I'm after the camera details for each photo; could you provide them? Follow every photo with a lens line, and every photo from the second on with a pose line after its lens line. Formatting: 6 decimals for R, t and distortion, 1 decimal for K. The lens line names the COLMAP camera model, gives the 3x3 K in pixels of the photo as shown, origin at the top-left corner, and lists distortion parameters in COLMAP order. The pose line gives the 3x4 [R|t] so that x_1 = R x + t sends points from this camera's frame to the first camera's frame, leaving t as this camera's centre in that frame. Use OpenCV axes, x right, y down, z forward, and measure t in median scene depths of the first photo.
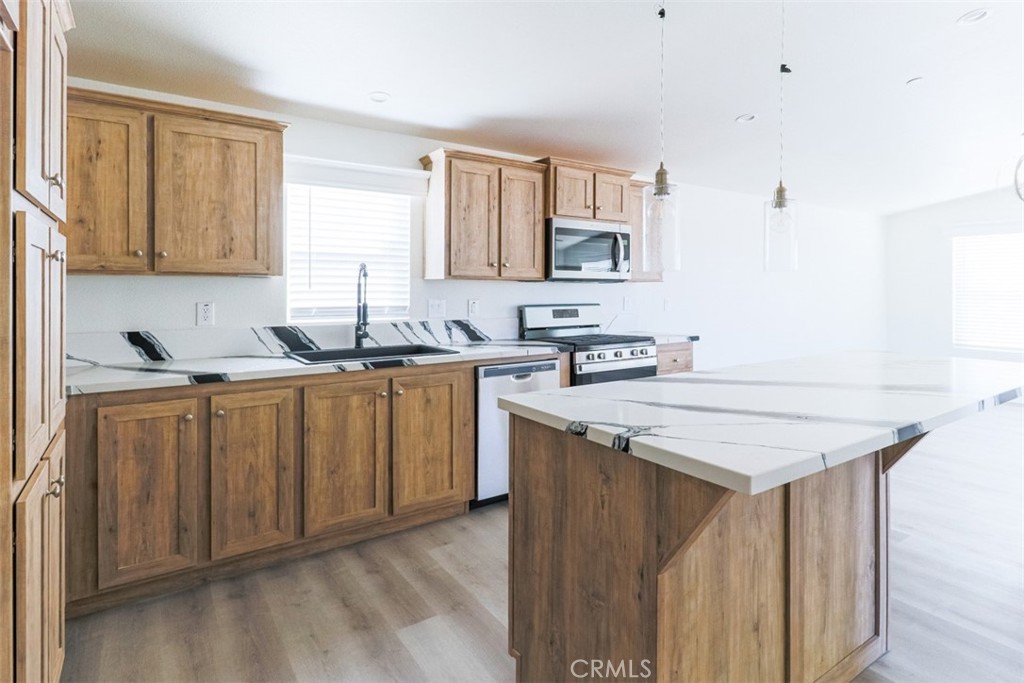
lens RADIAL K [[543.9, 0, 527.4], [0, 543.9, 290.6], [0, 0, 1]] dist [0.011652, -0.000037]
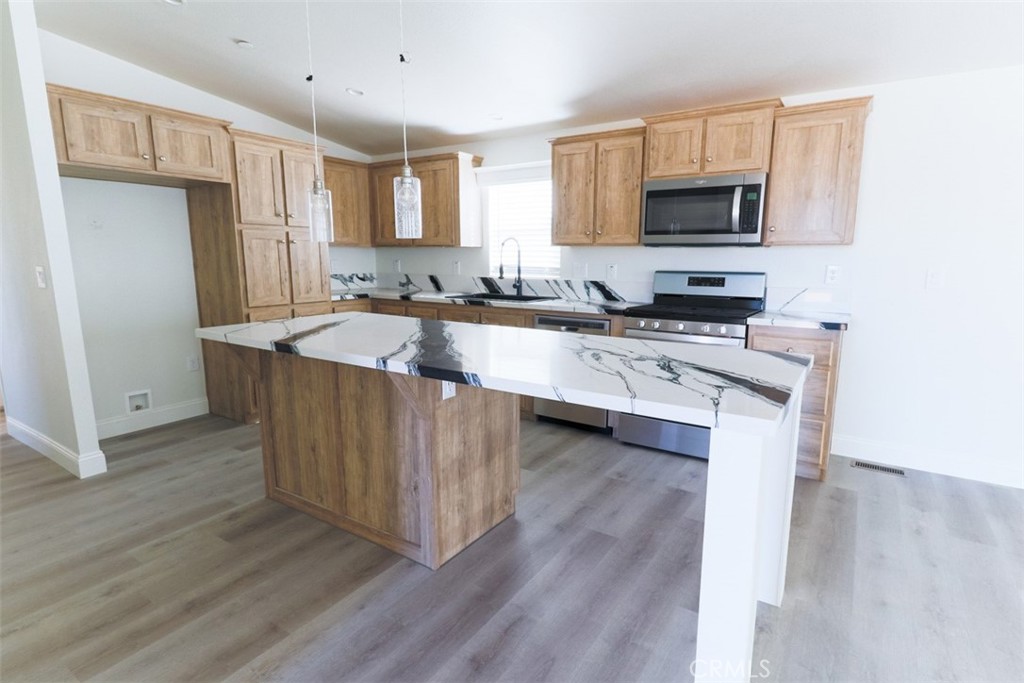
lens RADIAL K [[521.4, 0, 513.5], [0, 521.4, 345.6], [0, 0, 1]] dist [0.019801, 0.000130]
pose [[0.362346, 0.161231, -0.917992, 0.926453], [-0.007390, 0.985390, 0.170151, 0.000410], [0.932014, -0.054870, 0.358244, 0.441097]]
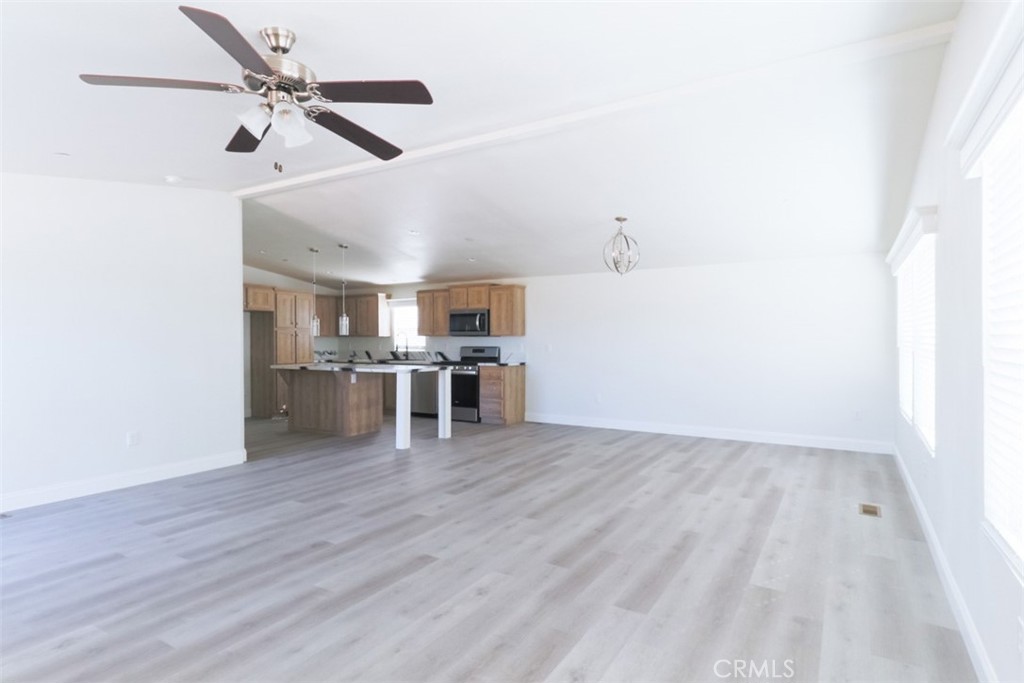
lens RADIAL K [[521.4, 0, 515.6], [0, 521.4, 340.2], [0, 0, 1]] dist [0.019801, 0.000130]
pose [[0.413608, -0.003262, -0.910449, 2.393849], [-0.000463, 0.999993, -0.003793, 0.008328], [0.910455, 0.001991, 0.413603, 0.325576]]
